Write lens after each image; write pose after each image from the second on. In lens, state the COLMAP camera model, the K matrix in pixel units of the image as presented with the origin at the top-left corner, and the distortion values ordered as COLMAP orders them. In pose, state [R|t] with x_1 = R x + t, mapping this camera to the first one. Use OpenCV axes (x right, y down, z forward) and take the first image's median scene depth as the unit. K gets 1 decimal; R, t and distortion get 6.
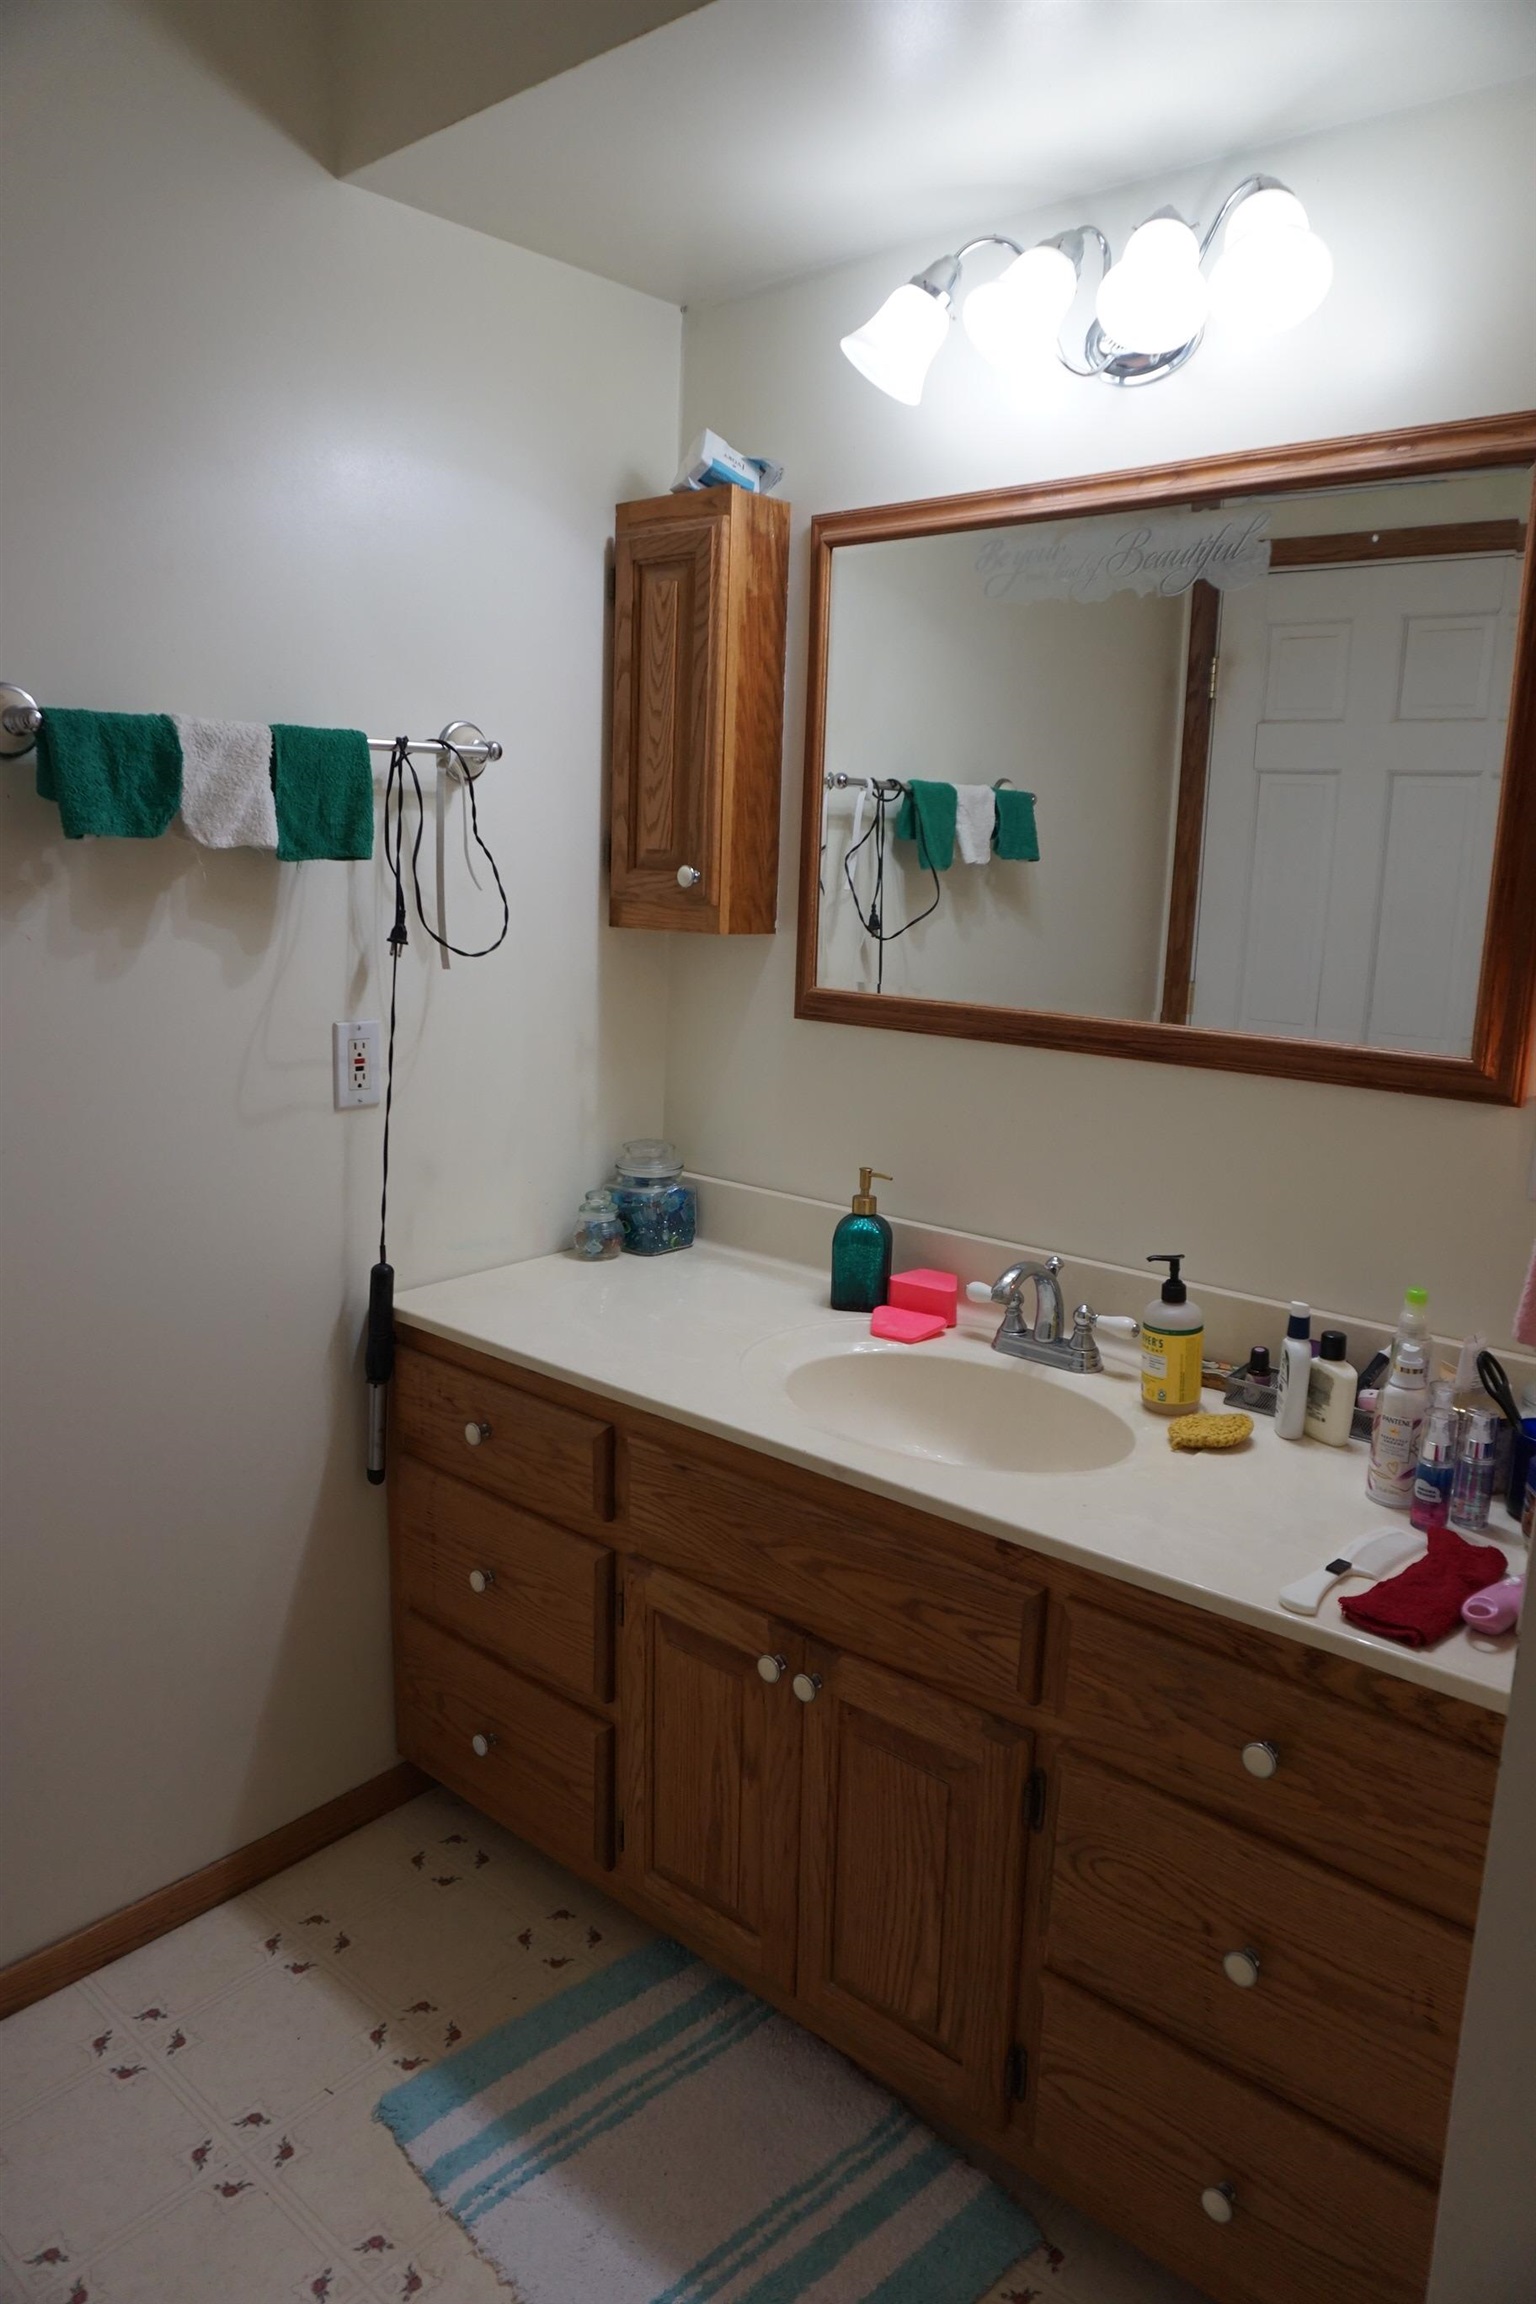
lens RADIAL K [[1556.6, 0, 768.0], [0, 1556.6, 1152.0], [0, 0, 1]] dist [-0.050143, 0.034557]
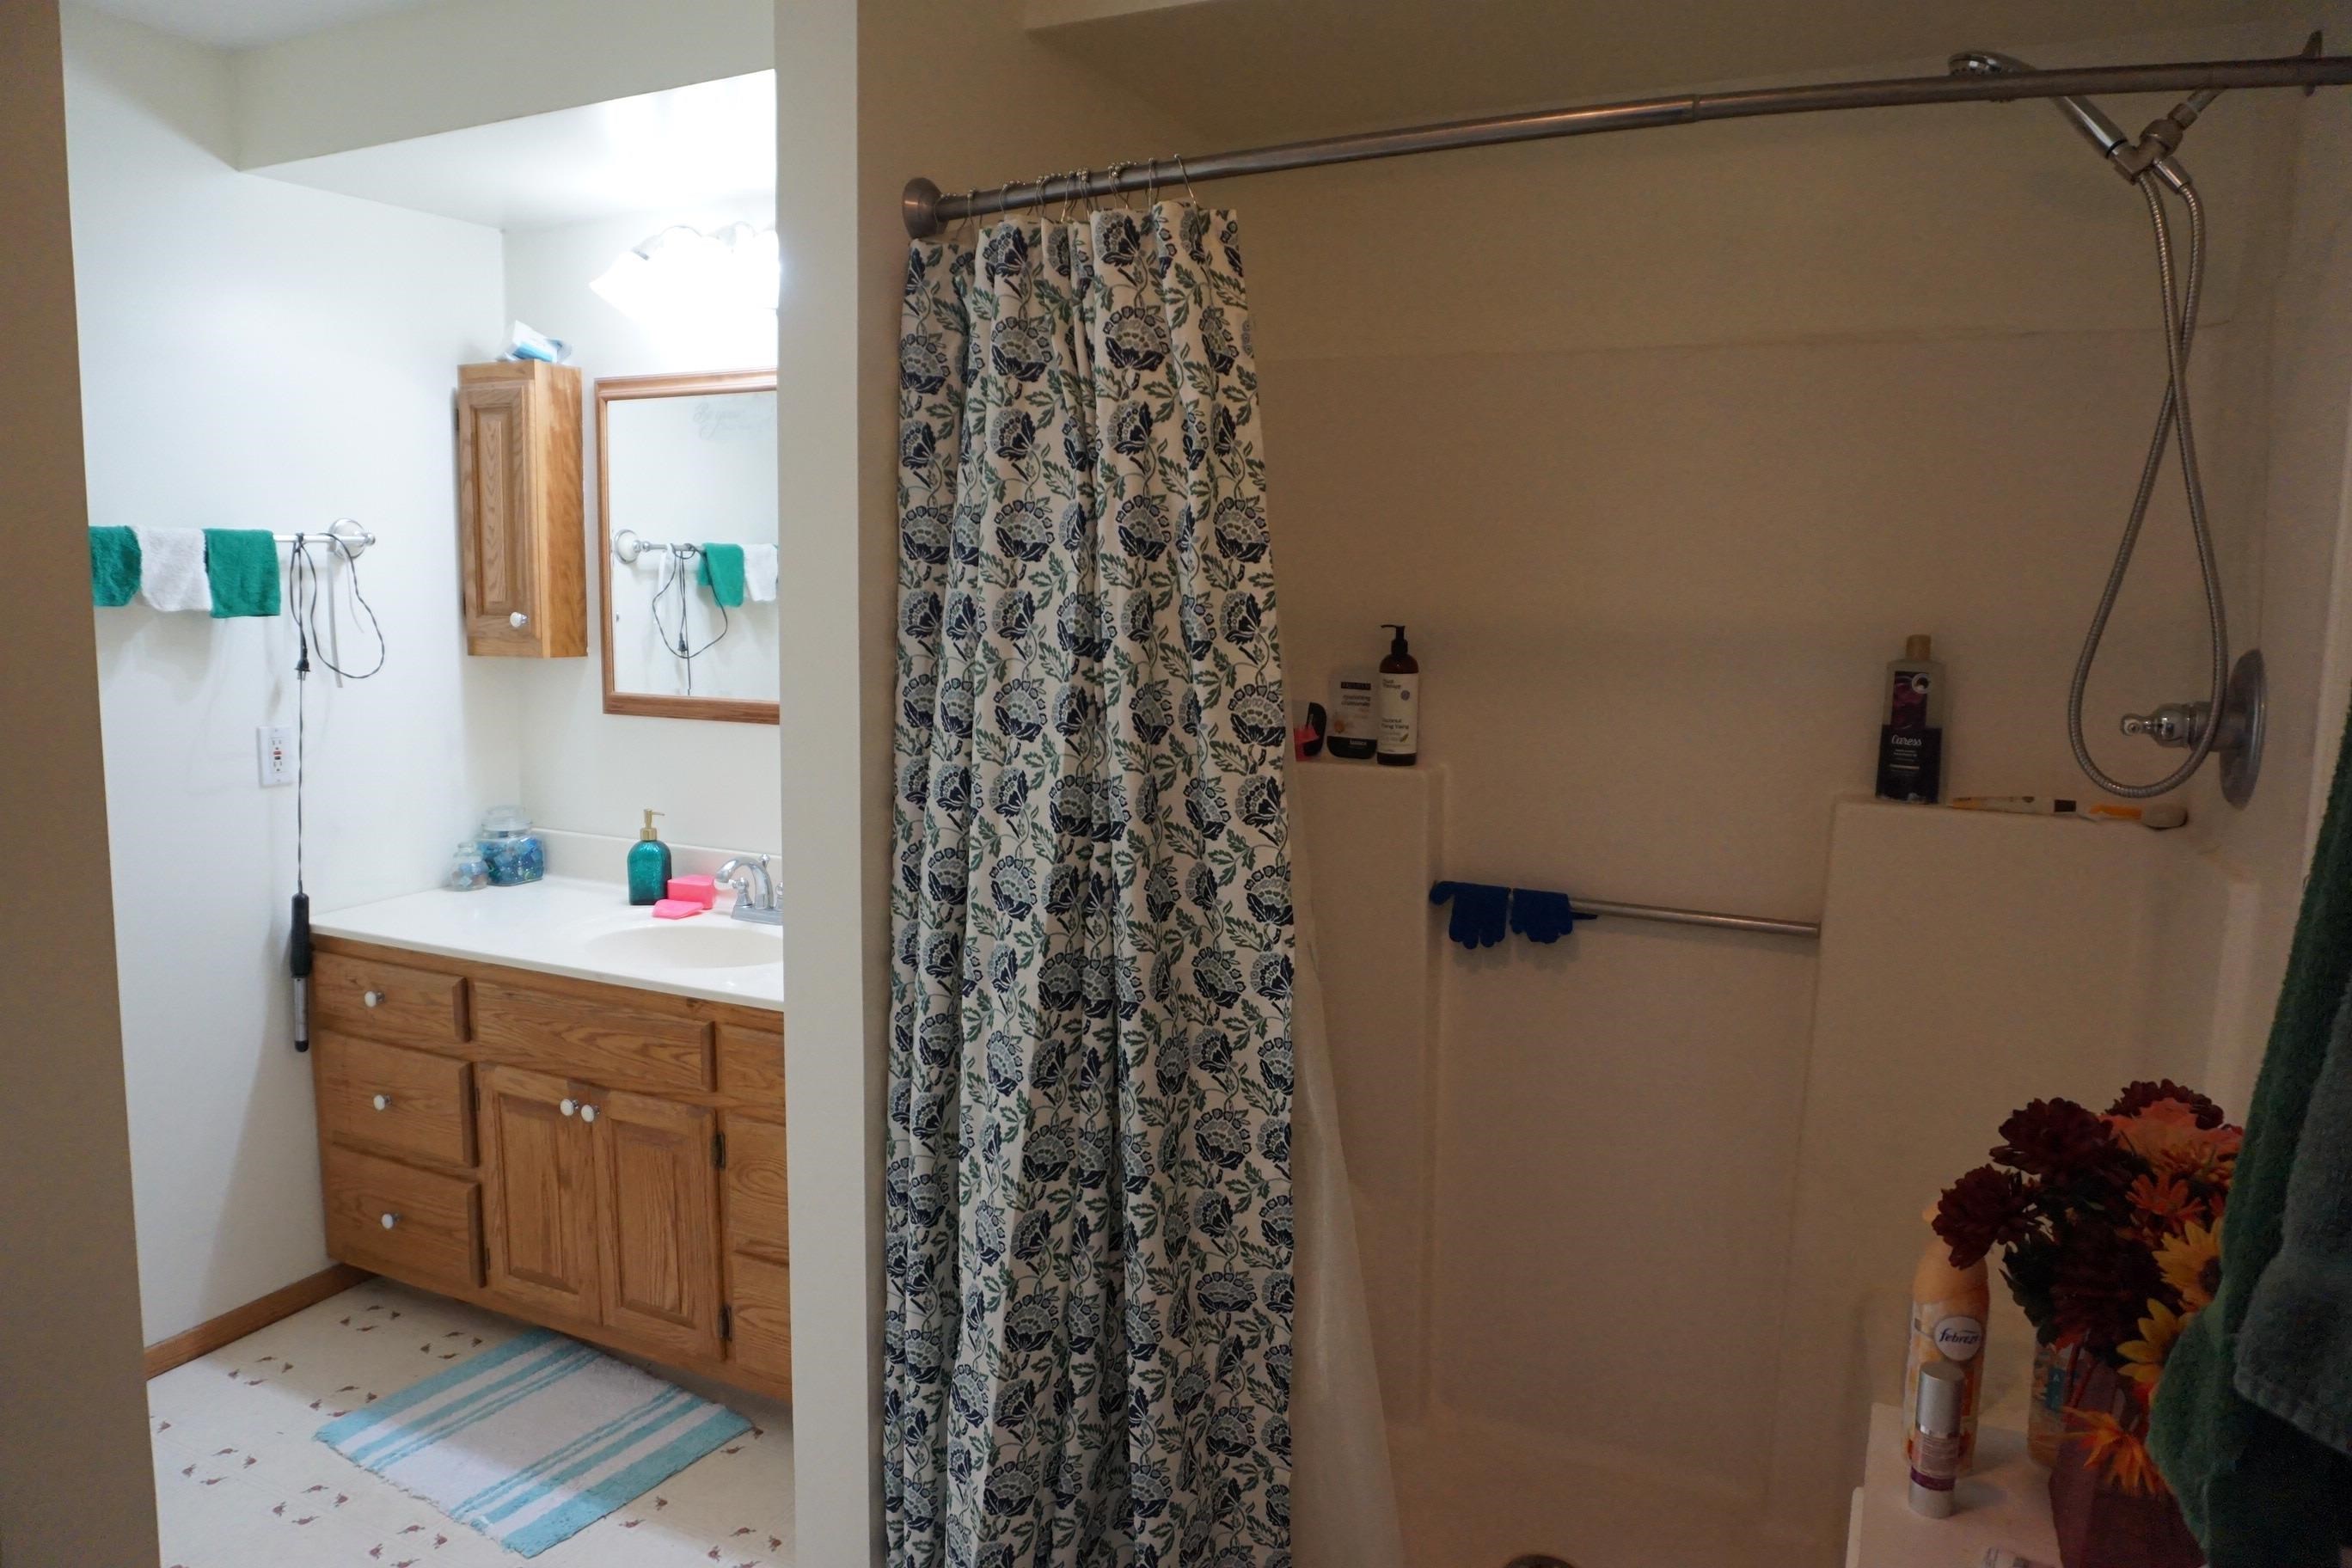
lens RADIAL K [[1565.5, 0, 1176.0], [0, 1565.5, 784.0], [0, 0, 1]] dist [-0.076106, 0.062055]
pose [[0.963552, -0.050706, 0.262672, 0.166587], [0.065059, 0.996810, -0.046230, 0.091105], [-0.259490, 0.061634, 0.963777, -0.597669]]
